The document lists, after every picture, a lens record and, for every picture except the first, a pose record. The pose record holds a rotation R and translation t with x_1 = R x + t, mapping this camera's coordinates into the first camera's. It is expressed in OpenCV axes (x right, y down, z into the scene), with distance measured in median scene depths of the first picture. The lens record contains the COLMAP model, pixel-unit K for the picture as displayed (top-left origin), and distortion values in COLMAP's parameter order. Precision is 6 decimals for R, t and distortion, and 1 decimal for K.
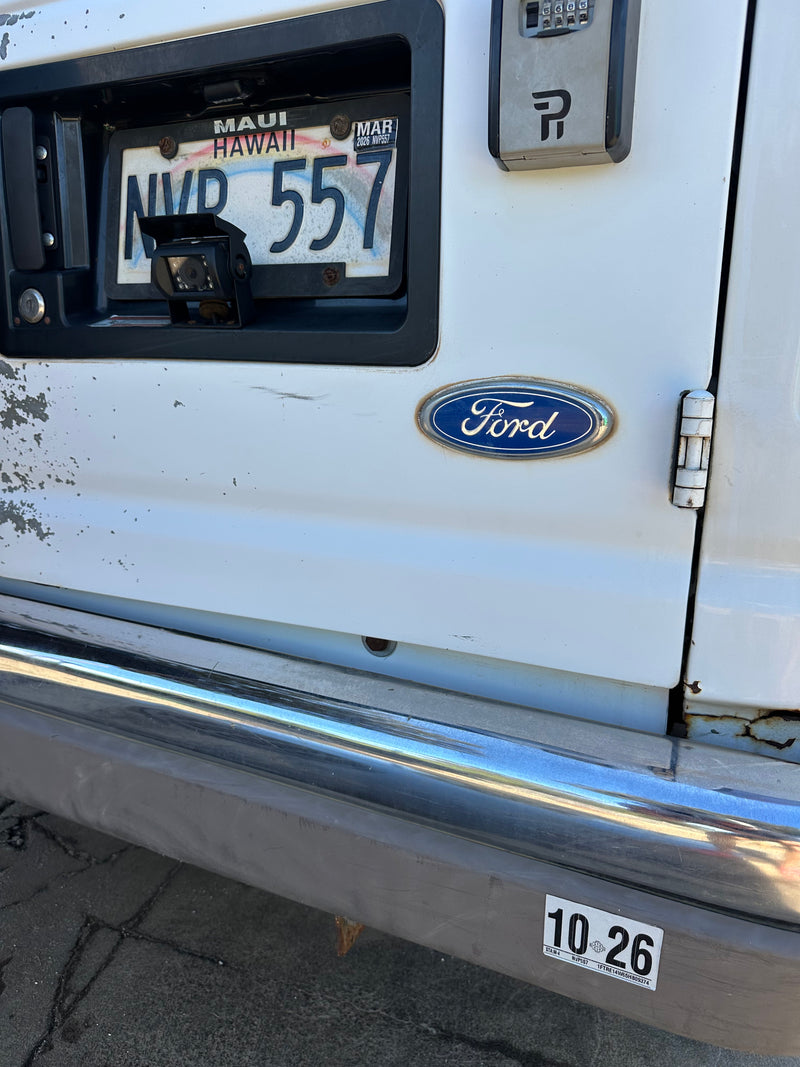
lens RADIAL K [[771.1, 0, 392.2], [0, 771.1, 546.4], [0, 0, 1]] dist [-0.003504, 0.000265]
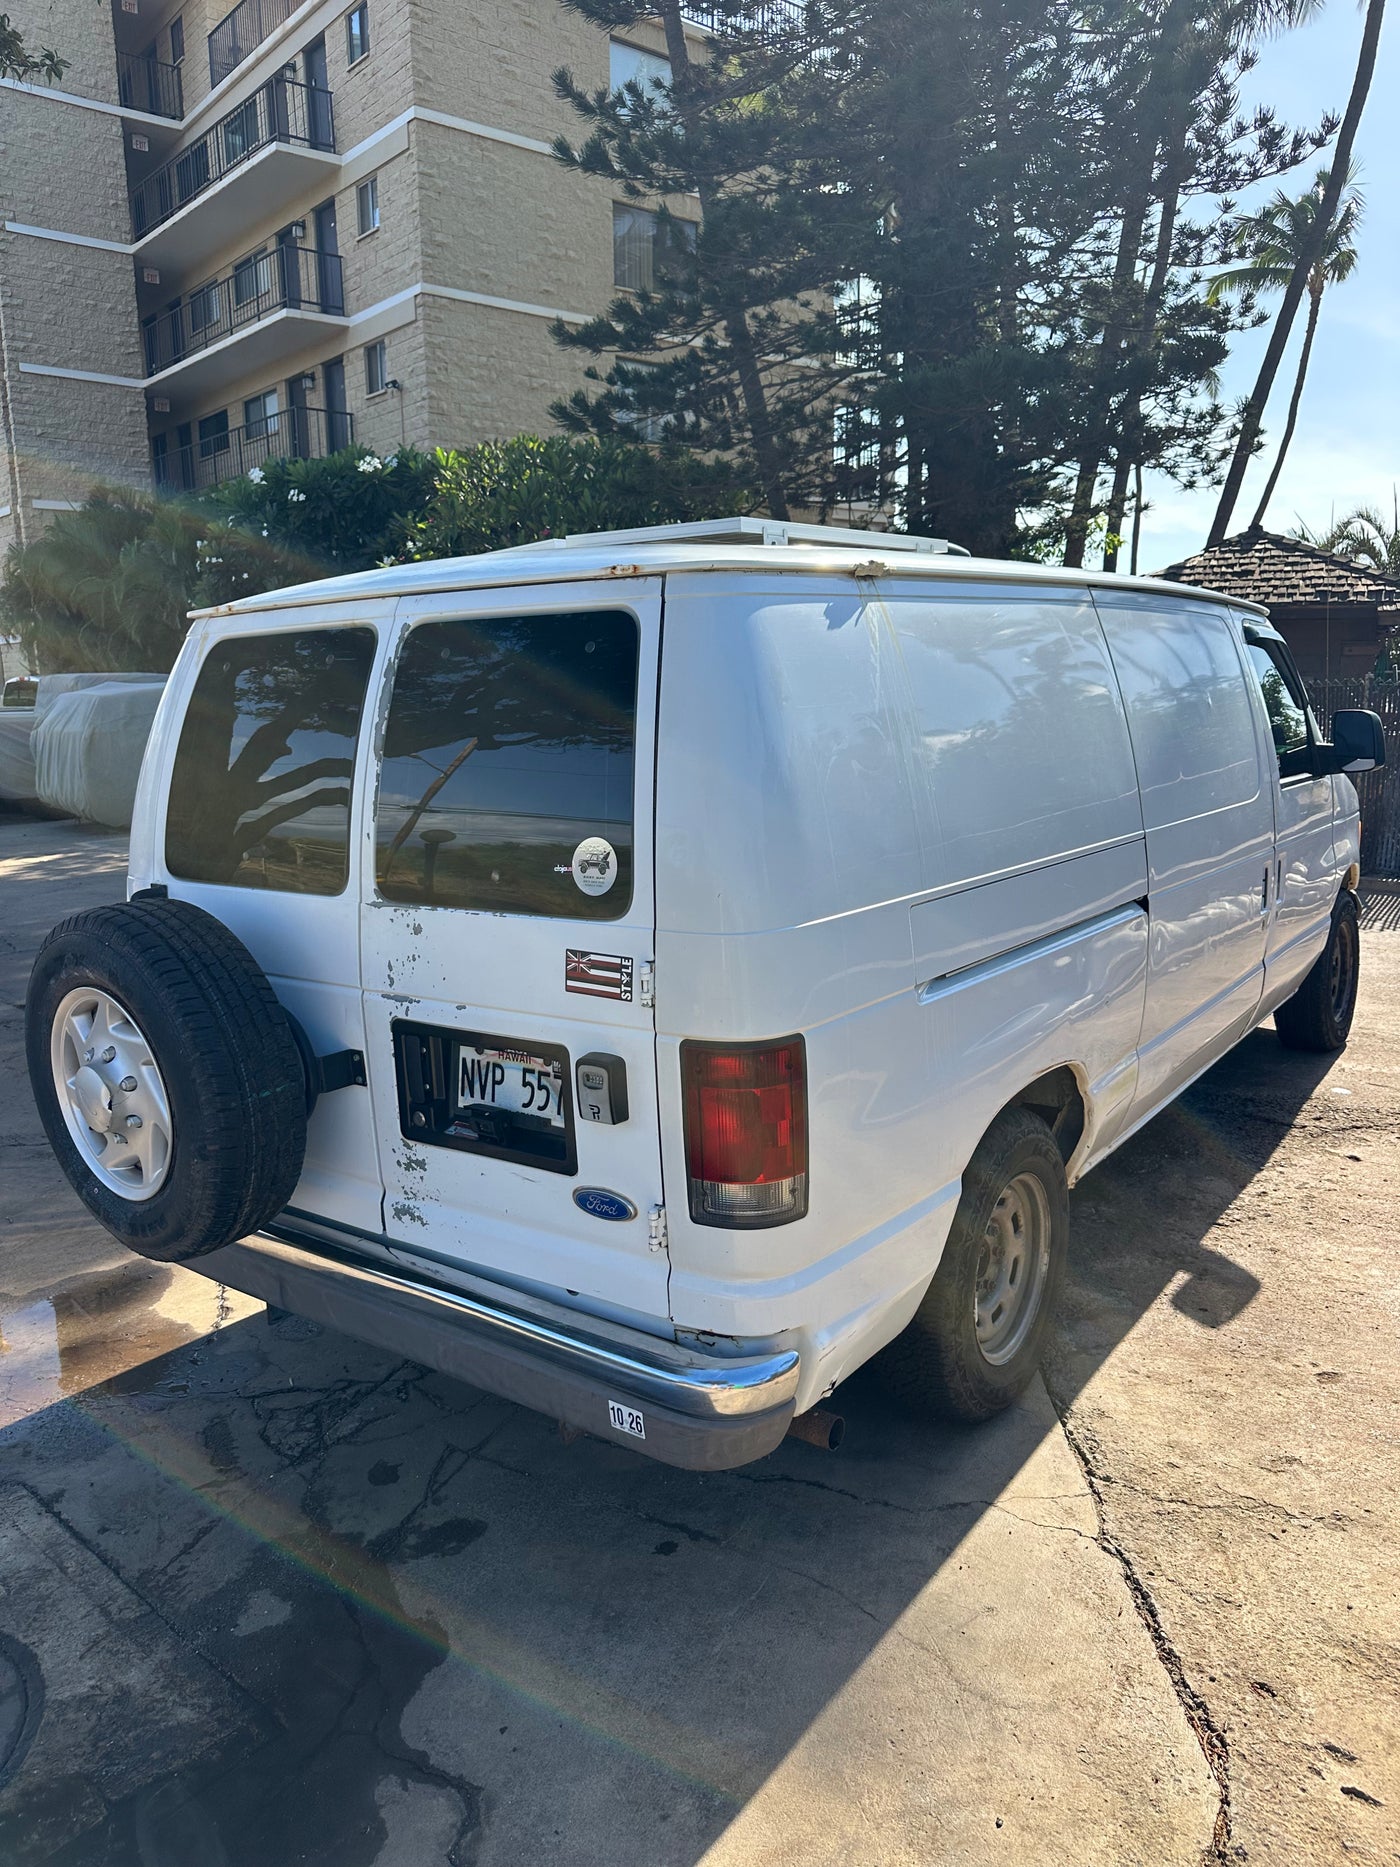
lens RADIAL K [[1301.4, 0, 700.0], [0, 1301.4, 933.5], [0, 0, 1]] dist [0.062634, -0.069831]
pose [[0.978842, -0.019968, -0.203642, 1.132699], [0.011392, 0.999002, -0.043197, -0.726756], [0.204302, 0.039963, 0.978092, -2.614282]]
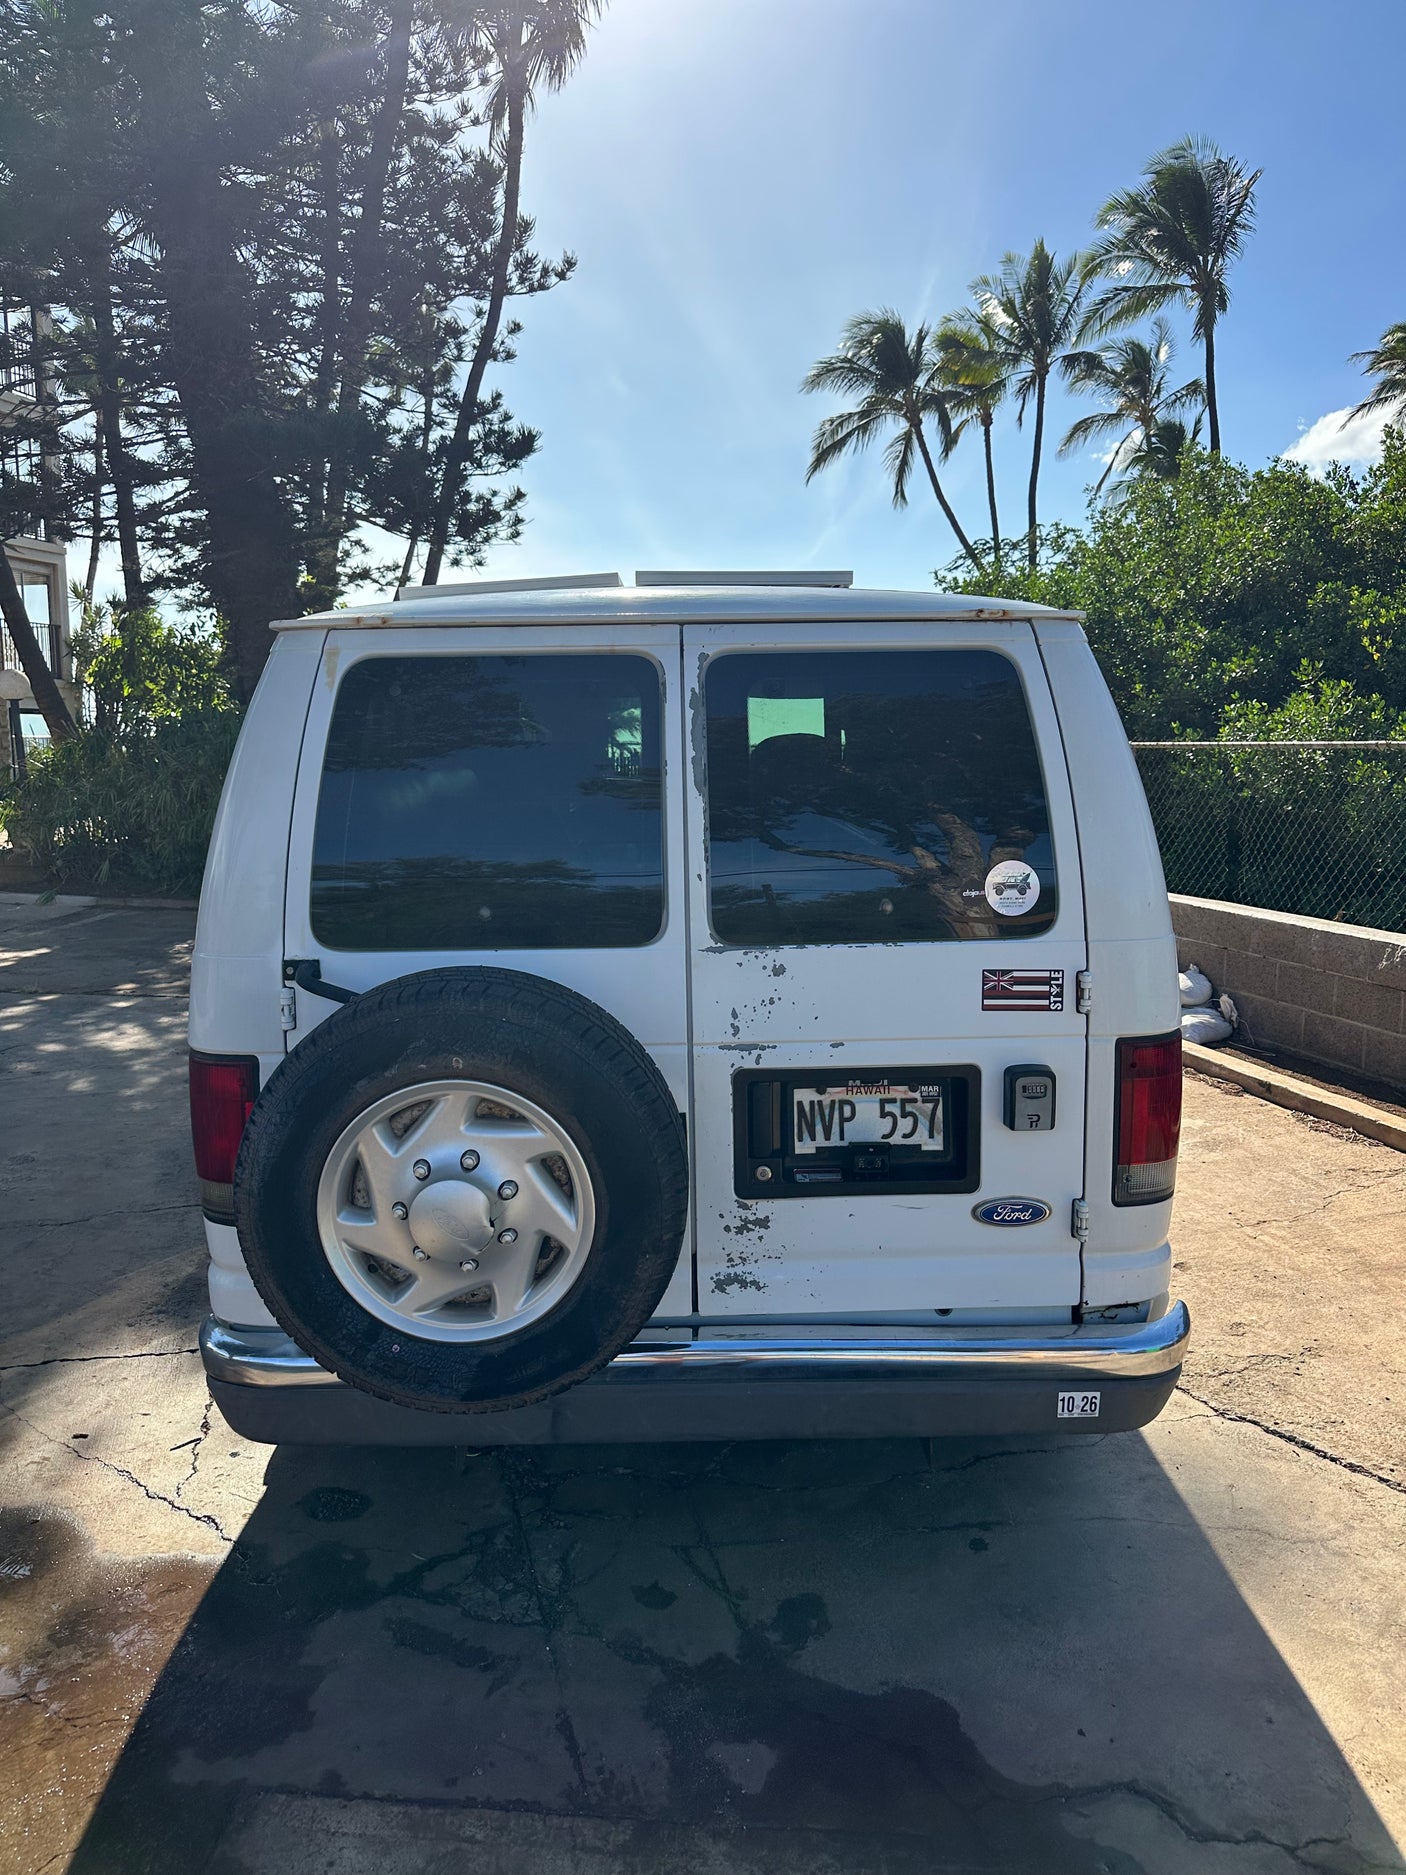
lens RADIAL K [[1303.1, 0, 699.7], [0, 1303.1, 929.6], [0, 0, 1]] dist [0.070560, -0.079084]
pose [[0.898601, -0.099446, 0.427348, -2.199187], [0.130852, 0.990395, -0.044677, -0.892080], [-0.418800, 0.096066, 0.902983, -2.242113]]
